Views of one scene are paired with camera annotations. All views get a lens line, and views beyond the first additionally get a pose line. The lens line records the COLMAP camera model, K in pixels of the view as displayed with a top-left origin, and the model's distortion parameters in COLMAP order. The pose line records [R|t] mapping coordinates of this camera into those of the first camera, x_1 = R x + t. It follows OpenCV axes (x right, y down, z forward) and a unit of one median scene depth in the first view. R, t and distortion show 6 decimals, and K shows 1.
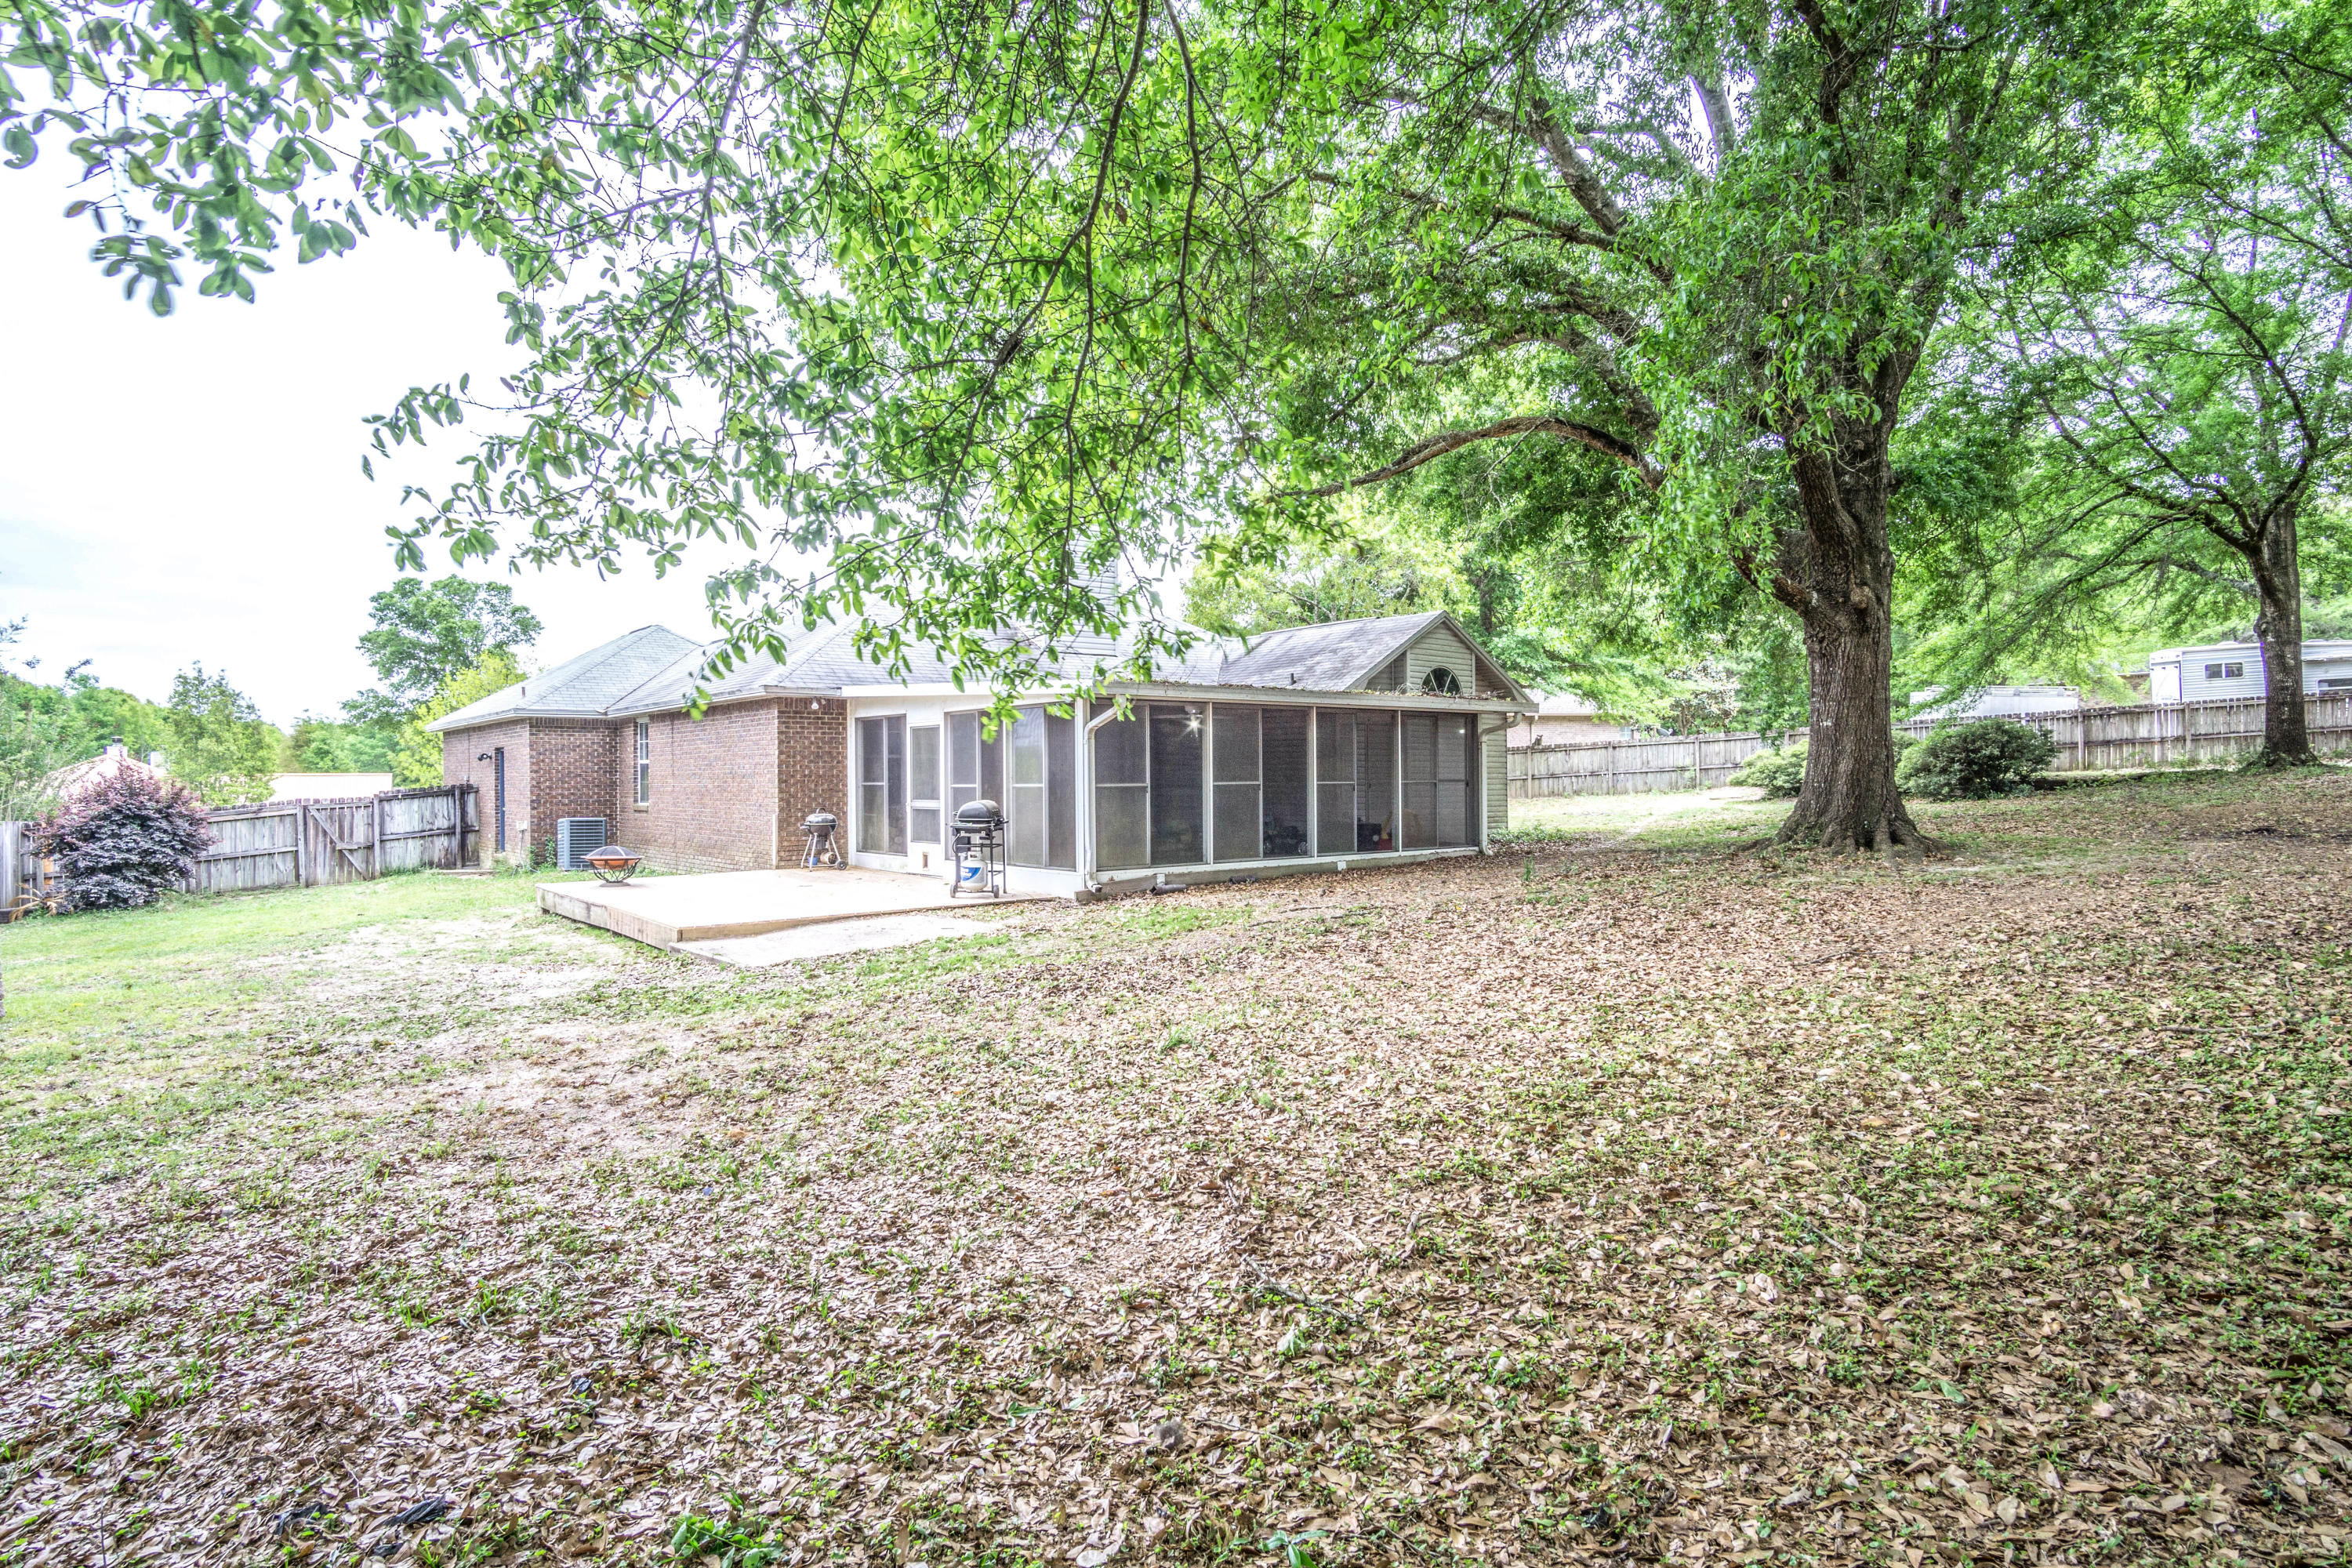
lens RADIAL K [[1278.0, 0, 1181.4], [0, 1278.0, 812.8], [0, 0, 1]] dist [-0.028999, 0.002442]
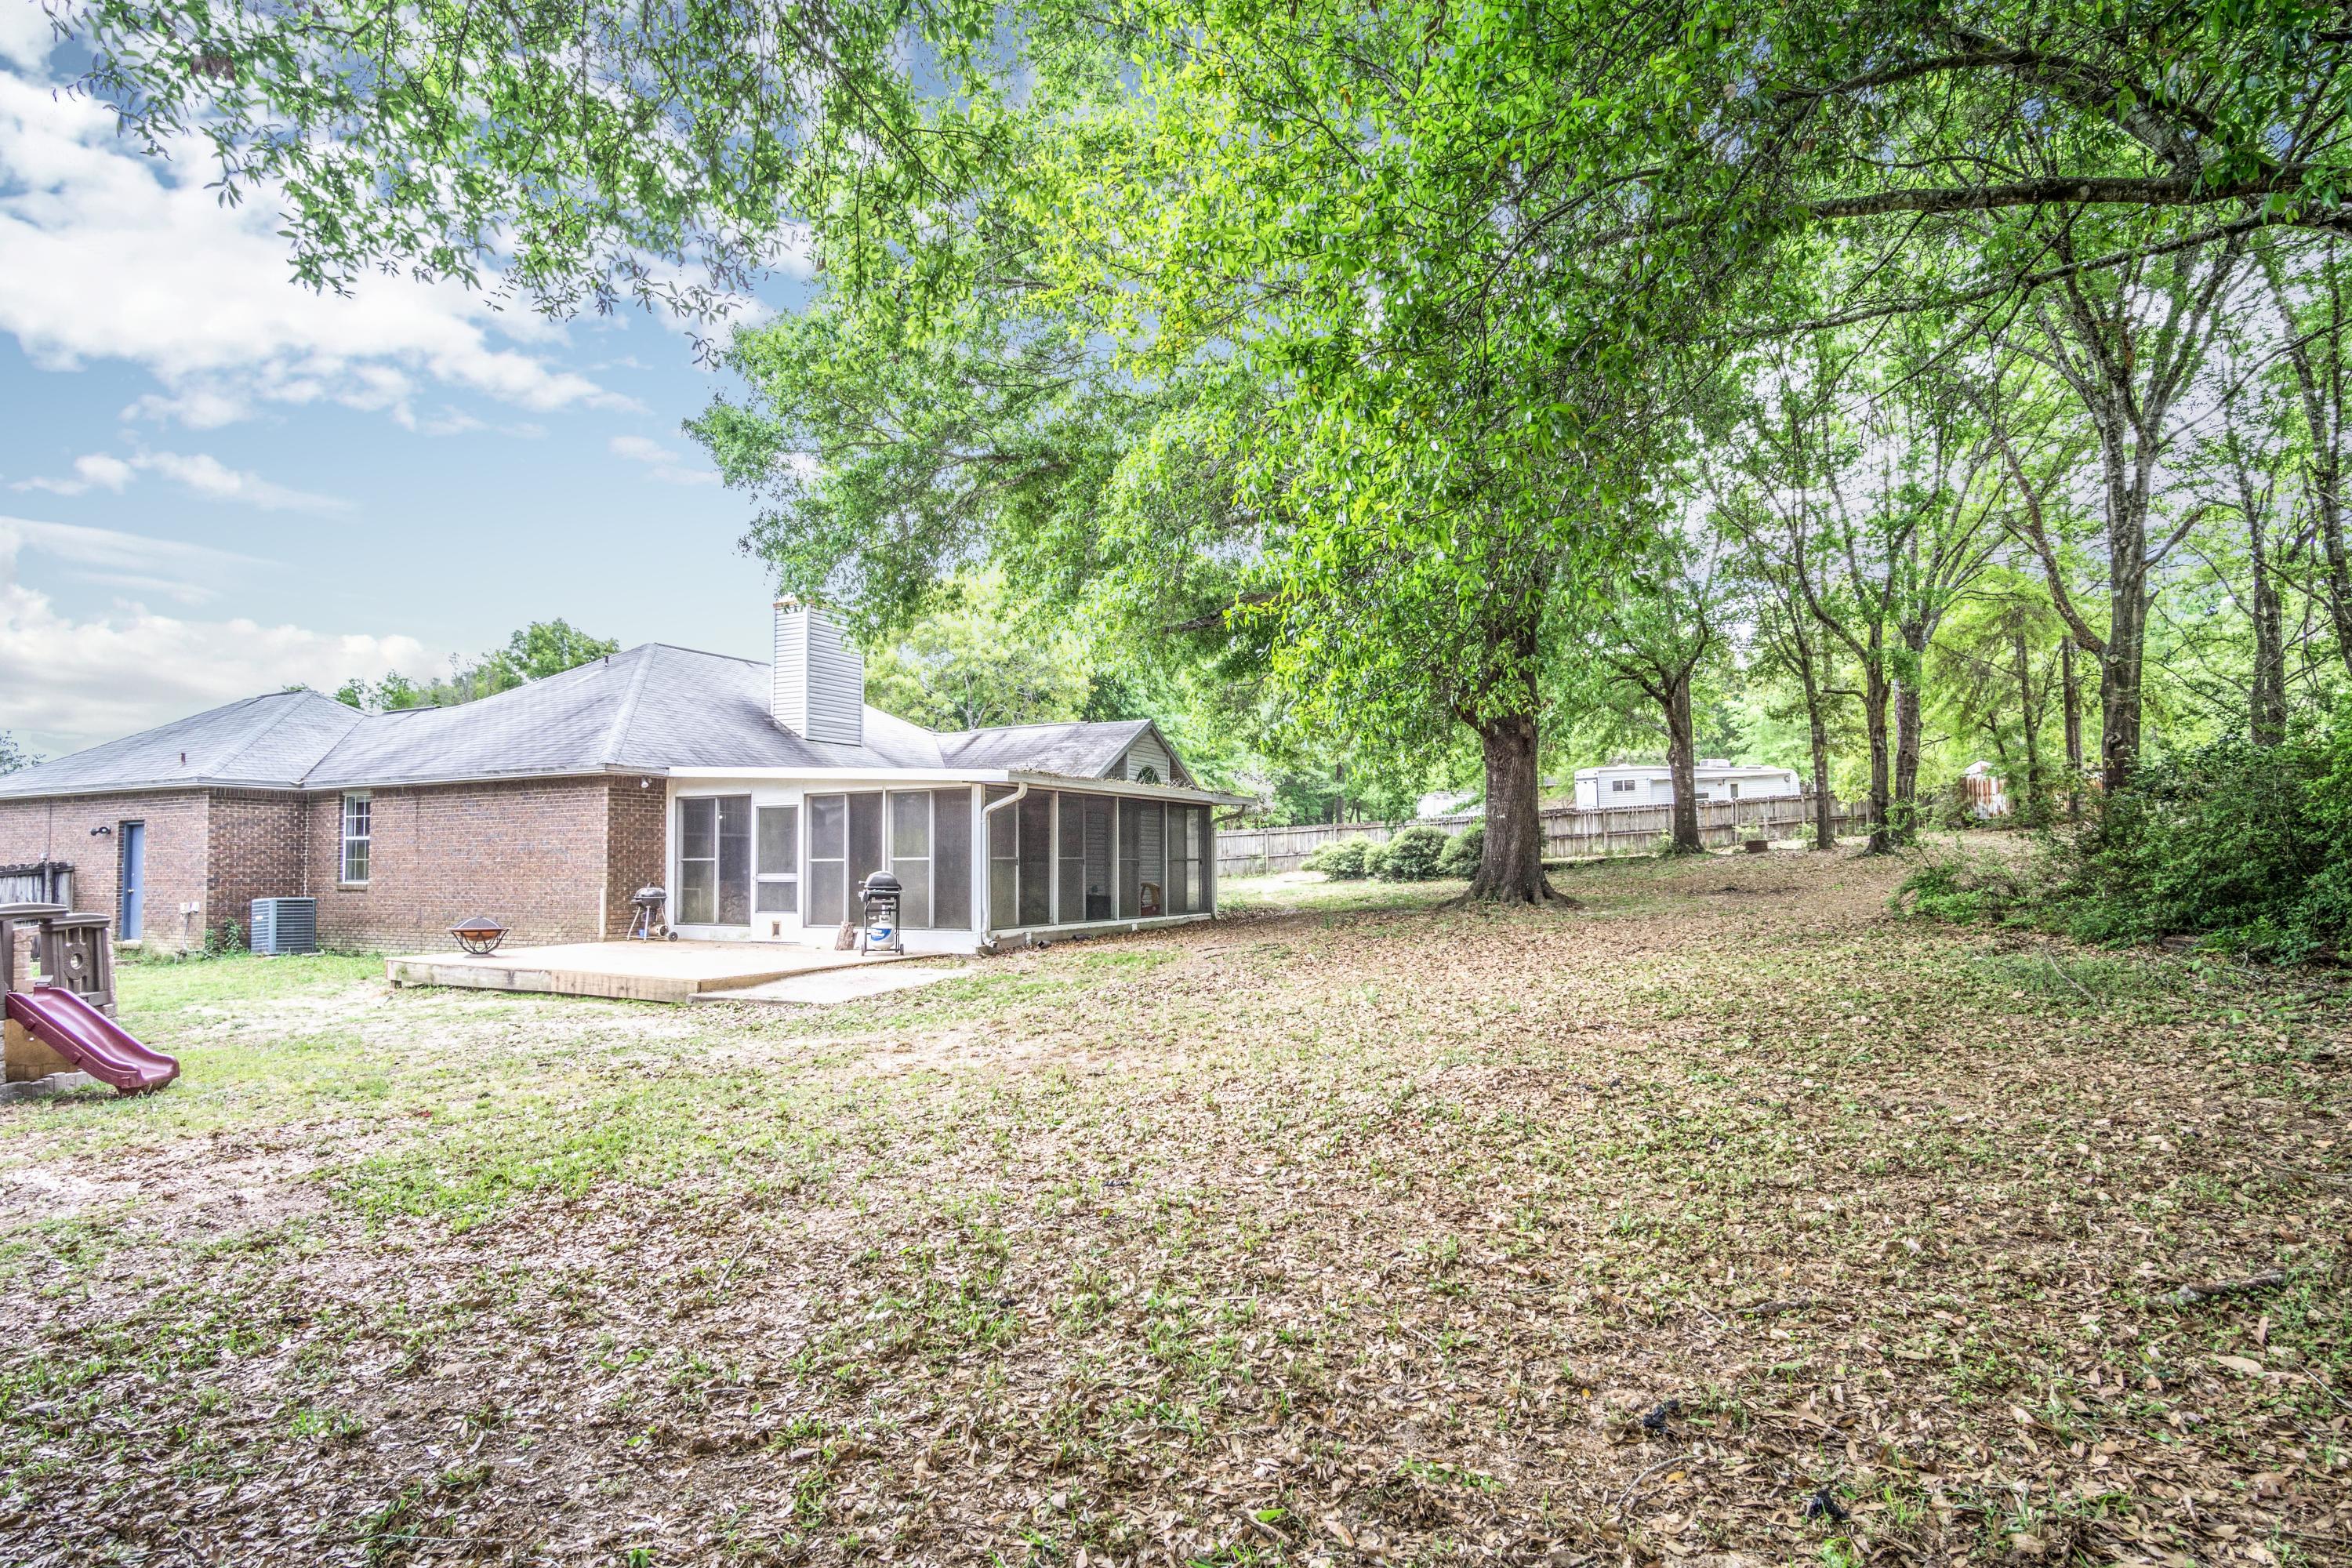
lens RADIAL K [[1278.0, 0, 1181.4], [0, 1278.0, 812.8], [0, 0, 1]] dist [-0.028999, 0.002442]
pose [[0.916119, 0.019178, 0.400447, -0.297656], [0.010475, 0.997369, -0.071730, 0.018606], [-0.400769, 0.069907, 0.913508, -0.127859]]
